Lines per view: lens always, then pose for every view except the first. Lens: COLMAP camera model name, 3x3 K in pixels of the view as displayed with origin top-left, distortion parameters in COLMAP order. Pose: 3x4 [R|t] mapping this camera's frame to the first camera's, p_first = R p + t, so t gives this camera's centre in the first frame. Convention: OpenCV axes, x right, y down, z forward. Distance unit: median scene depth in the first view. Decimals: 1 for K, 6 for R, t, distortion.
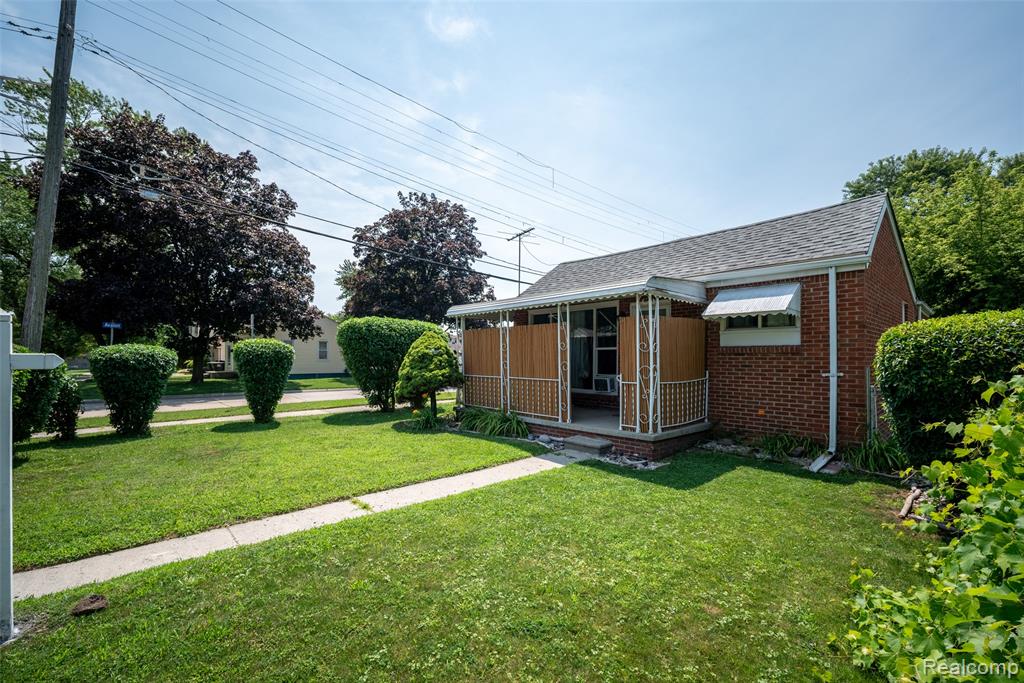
lens RADIAL K [[441.1, 0, 507.3], [0, 441.1, 353.7], [0, 0, 1]] dist [-0.002433, -0.000145]
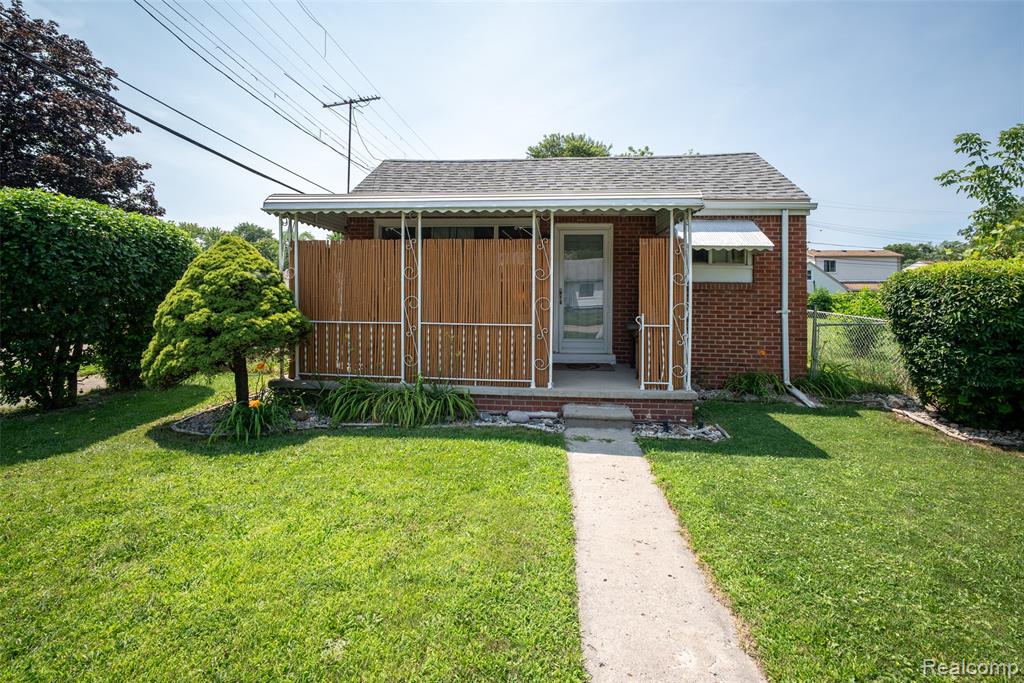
lens RADIAL K [[455.9, 0, 512.8], [0, 455.9, 300.5], [0, 0, 1]] dist [-0.025396, 0.015797]
pose [[0.734238, 0.000011, 0.678892, -0.378263], [-0.017142, 0.999681, 0.018522, 0.009649], [-0.678675, -0.025237, 0.734005, 0.517893]]
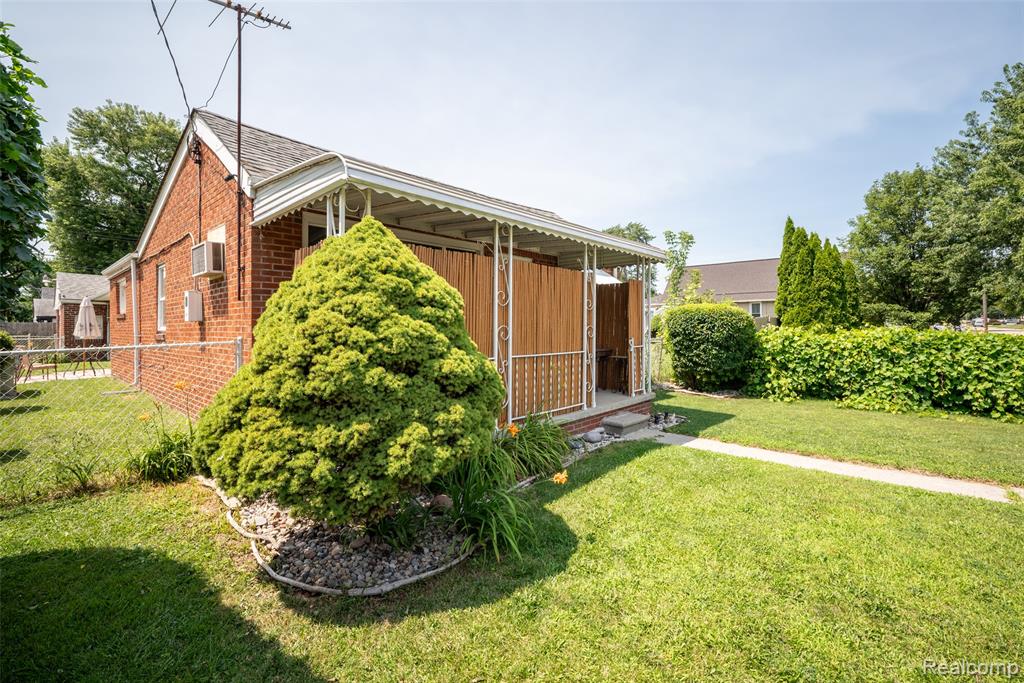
lens RADIAL K [[453.2, 0, 508.5], [0, 453.2, 325.9], [0, 0, 1]] dist [-0.001160, -0.000060]
pose [[-0.109636, 0.000936, 0.993971, -0.611624], [-0.009795, 0.999950, -0.002022, 0.021130], [-0.993924, -0.009957, -0.109621, 1.217972]]
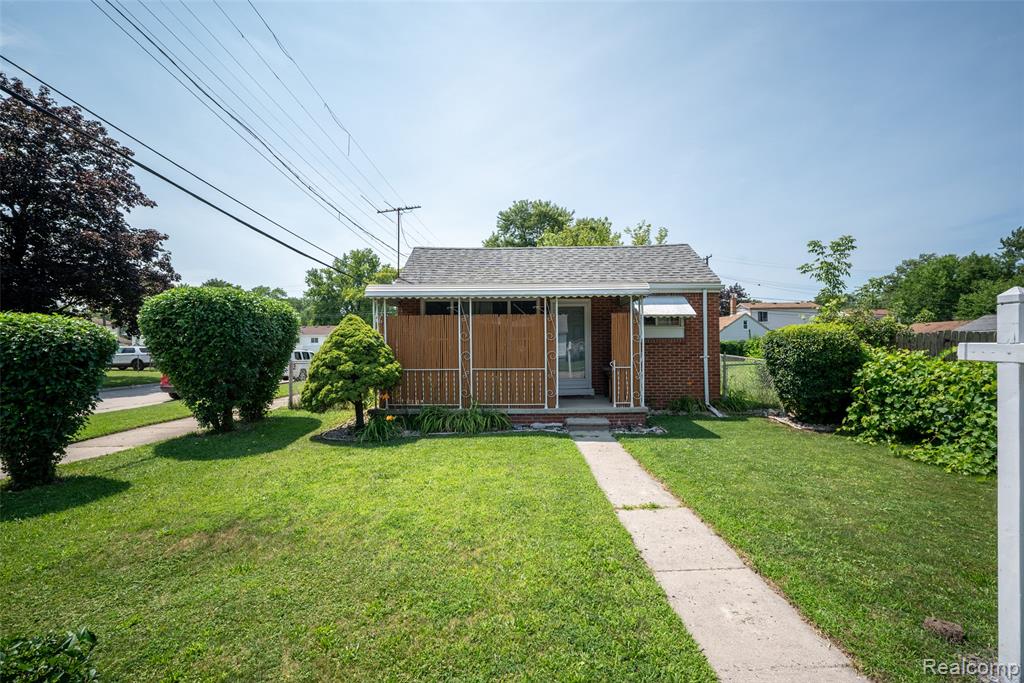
lens RADIAL K [[441.1, 0, 507.3], [0, 441.1, 353.7], [0, 0, 1]] dist [-0.002433, -0.000145]
pose [[0.686443, -0.018348, 0.726952, -0.718323], [0.000612, 0.999696, 0.024655, -0.002278], [-0.727183, -0.016479, 0.686246, 0.345685]]
